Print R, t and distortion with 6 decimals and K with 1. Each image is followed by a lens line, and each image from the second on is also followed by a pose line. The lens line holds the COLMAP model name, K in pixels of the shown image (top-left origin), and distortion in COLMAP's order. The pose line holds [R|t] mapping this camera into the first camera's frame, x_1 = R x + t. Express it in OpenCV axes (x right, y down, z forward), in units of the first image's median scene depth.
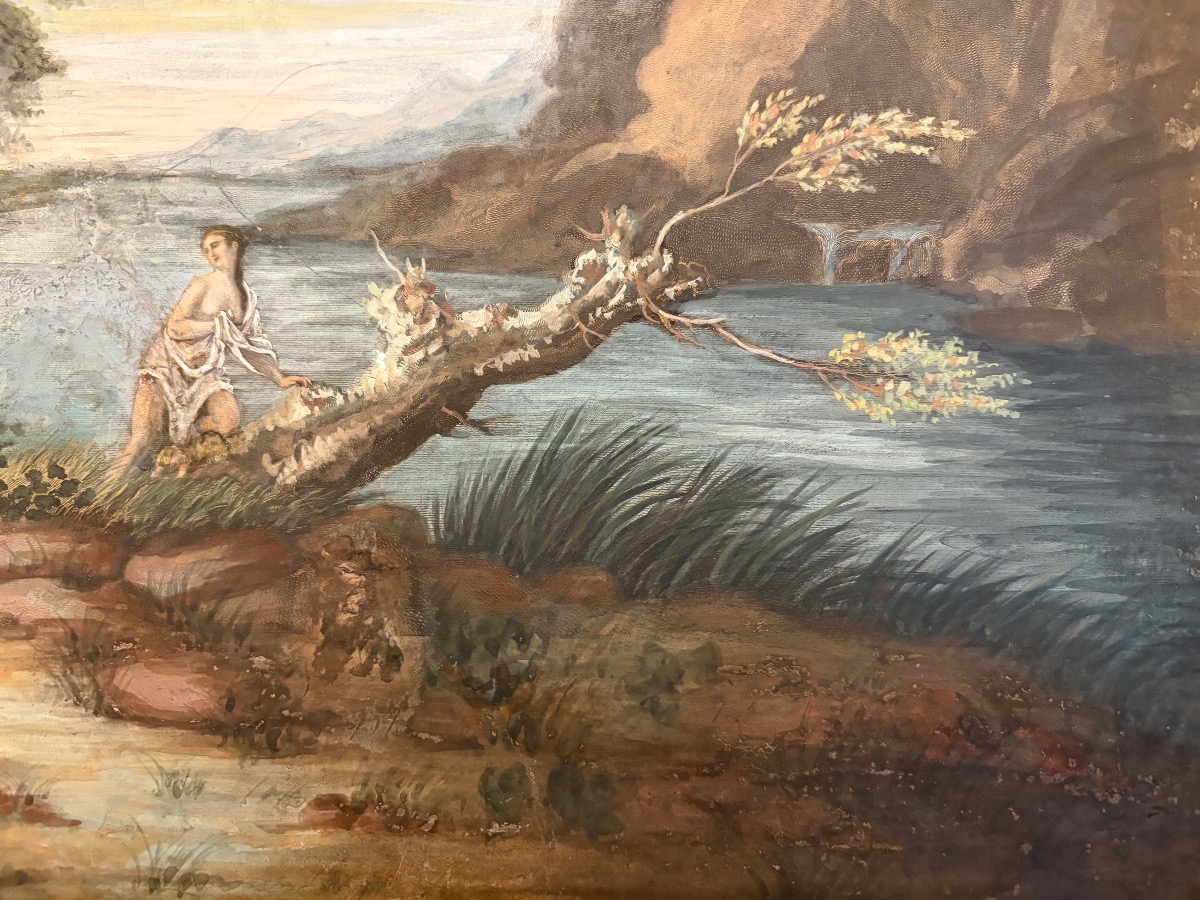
lens RADIAL K [[923.1, 0, 603.5], [0, 923.1, 458.1], [0, 0, 1]] dist [-0.009039, -0.016029]
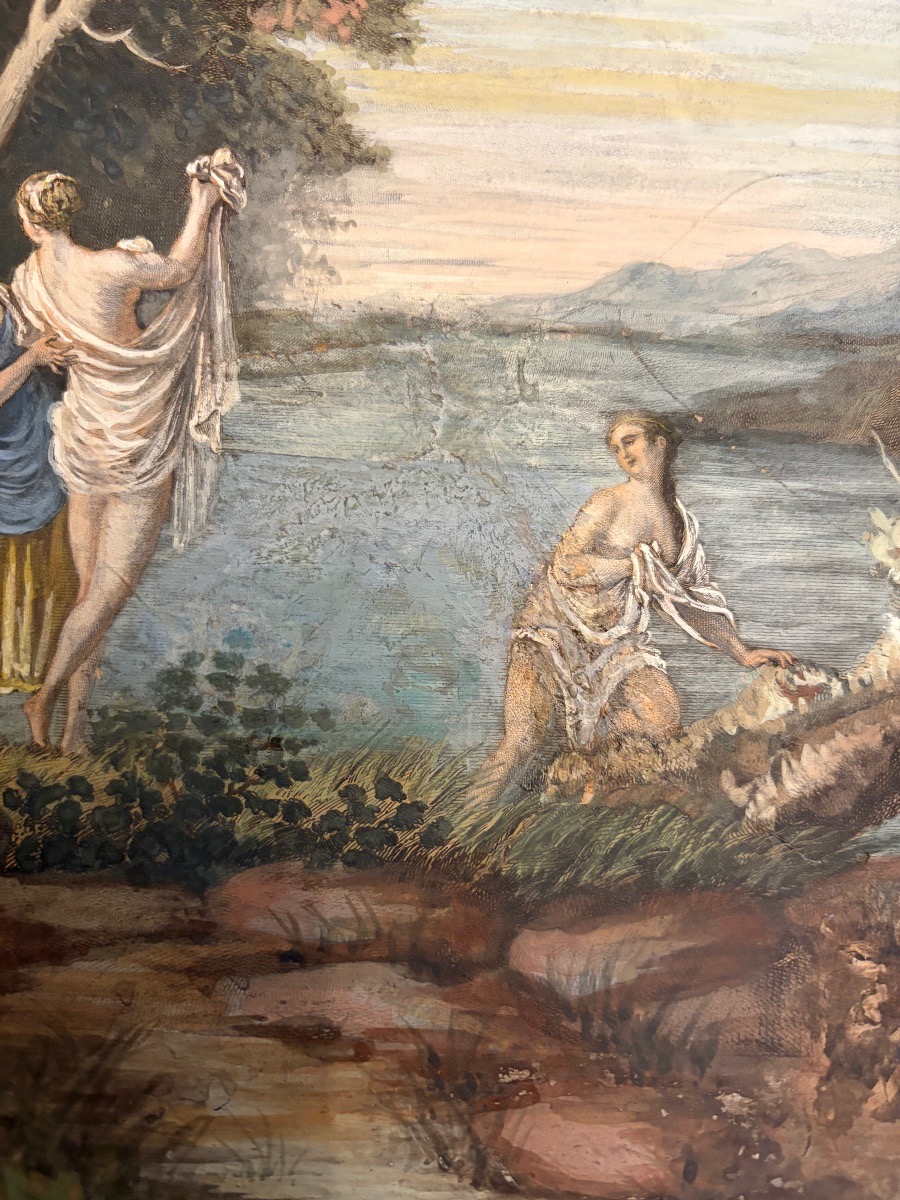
lens RADIAL K [[916.3, 0, 447.9], [0, 916.3, 613.1], [0, 0, 1]] dist [-0.036363, 0.009740]
pose [[0.998905, 0.027678, 0.037726, -0.583507], [-0.027665, 0.999617, -0.000863, -0.108168], [-0.037736, -0.000182, 0.999288, 0.366686]]
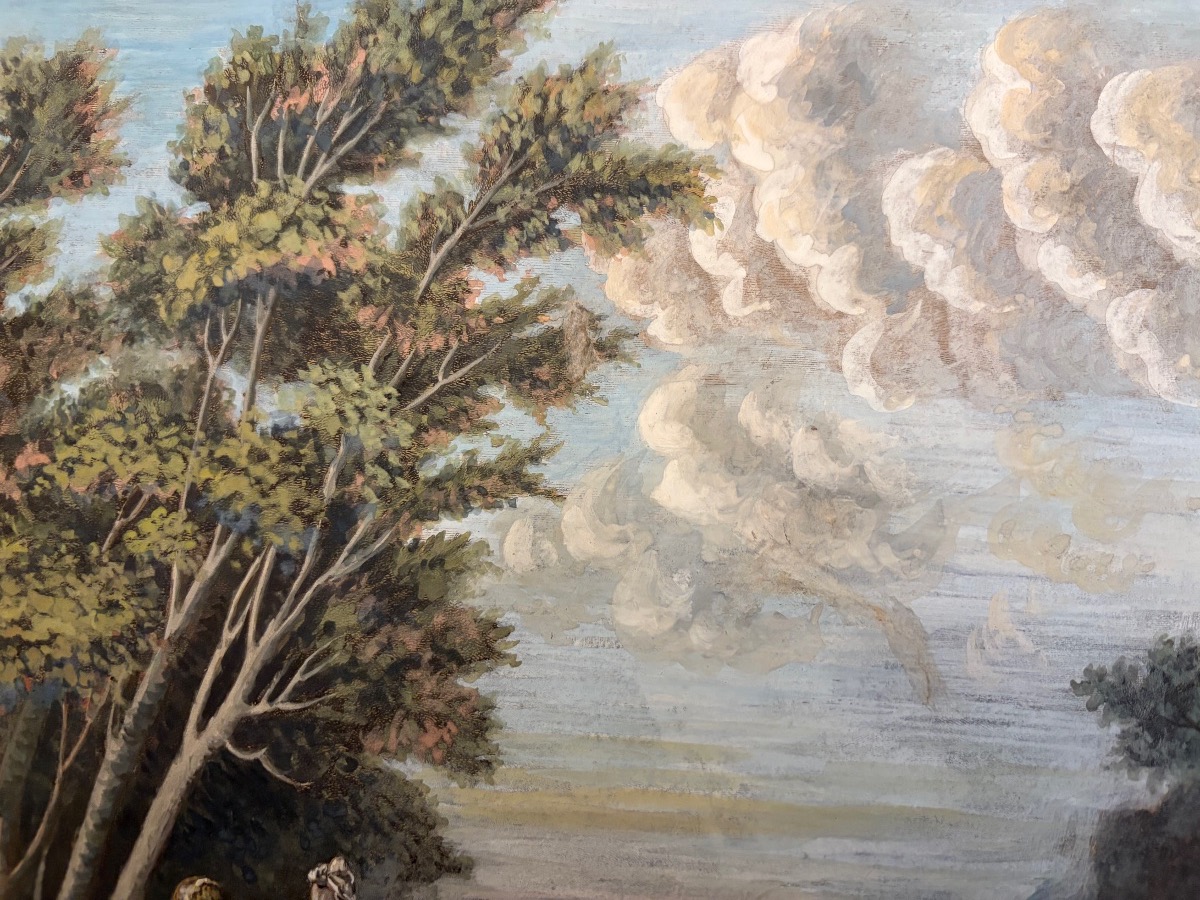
lens RADIAL K [[923.1, 0, 603.5], [0, 923.1, 458.1], [0, 0, 1]] dist [-0.009039, -0.016029]
pose [[0.999375, 0.035352, -0.000366, -0.504958], [-0.035325, 0.998086, -0.050768, -0.775878], [-0.001430, 0.050749, 0.998710, 0.188162]]
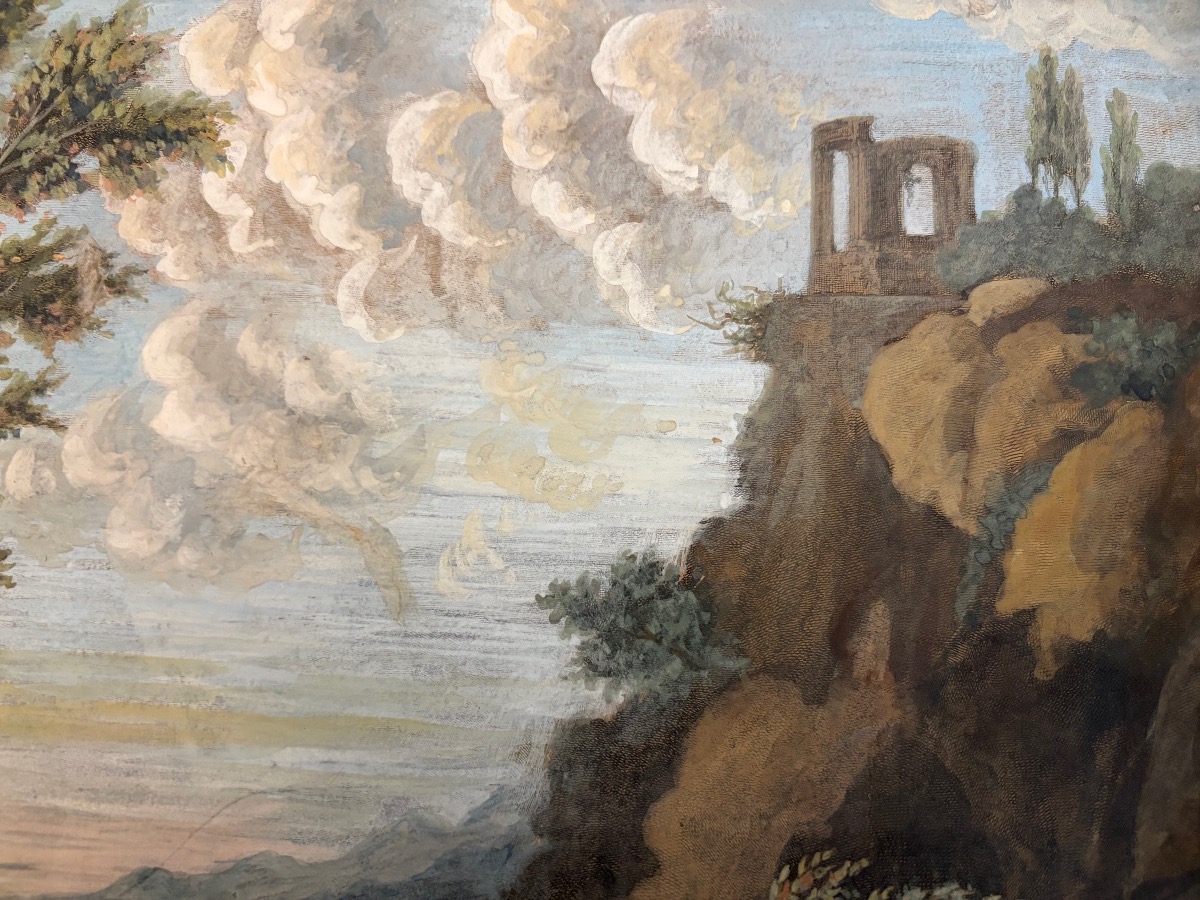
lens RADIAL K [[923.1, 0, 603.5], [0, 923.1, 458.1], [0, 0, 1]] dist [-0.009039, -0.016029]
pose [[0.999654, 0.024957, 0.008344, -0.015911], [-0.024467, 0.998220, -0.054394, -0.714580], [-0.009687, 0.054171, 0.998485, 0.152927]]
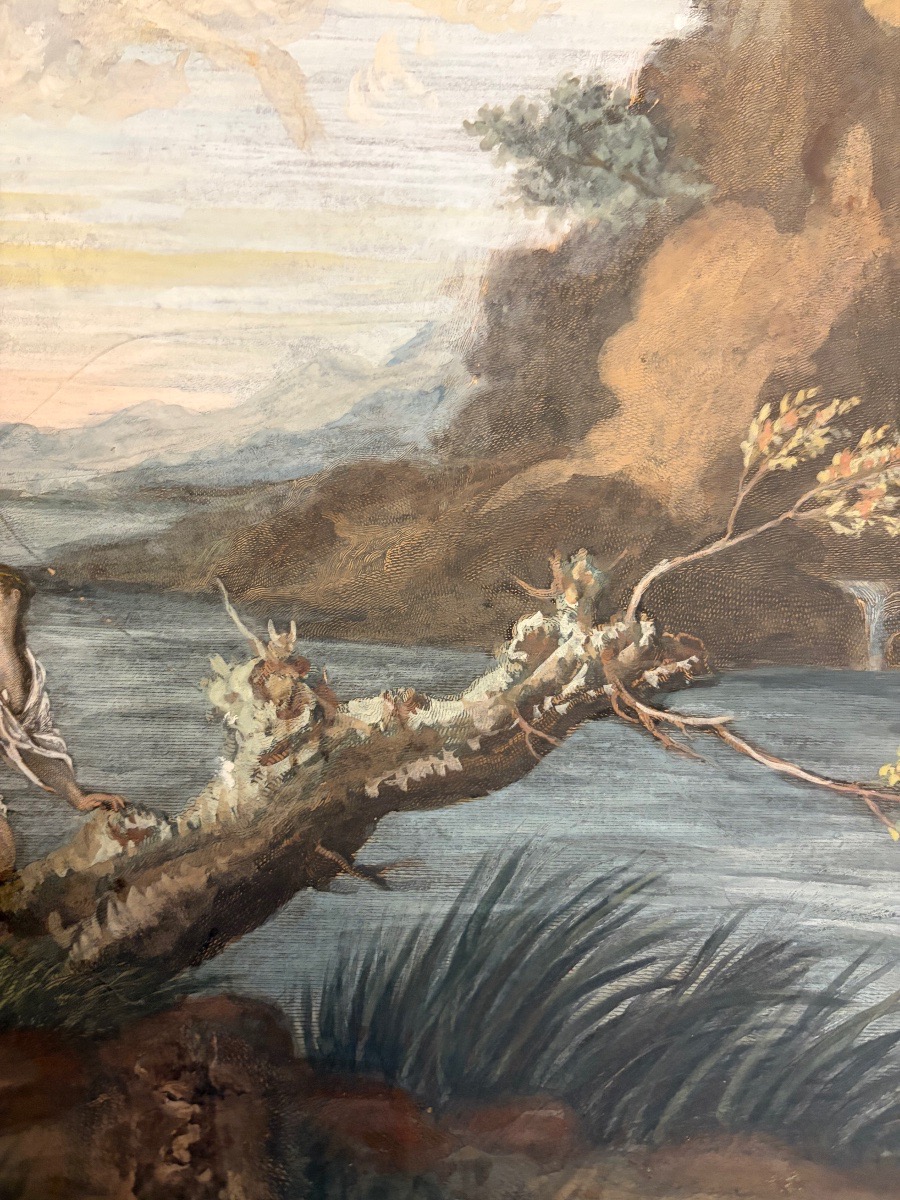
lens RADIAL K [[916.3, 0, 447.9], [0, 916.3, 613.1], [0, 0, 1]] dist [-0.036363, 0.009740]
pose [[0.999165, 0.011756, 0.039127, -0.106992], [-0.009983, 0.998927, -0.045217, -0.194204], [-0.039616, 0.044789, 0.998211, 0.317582]]
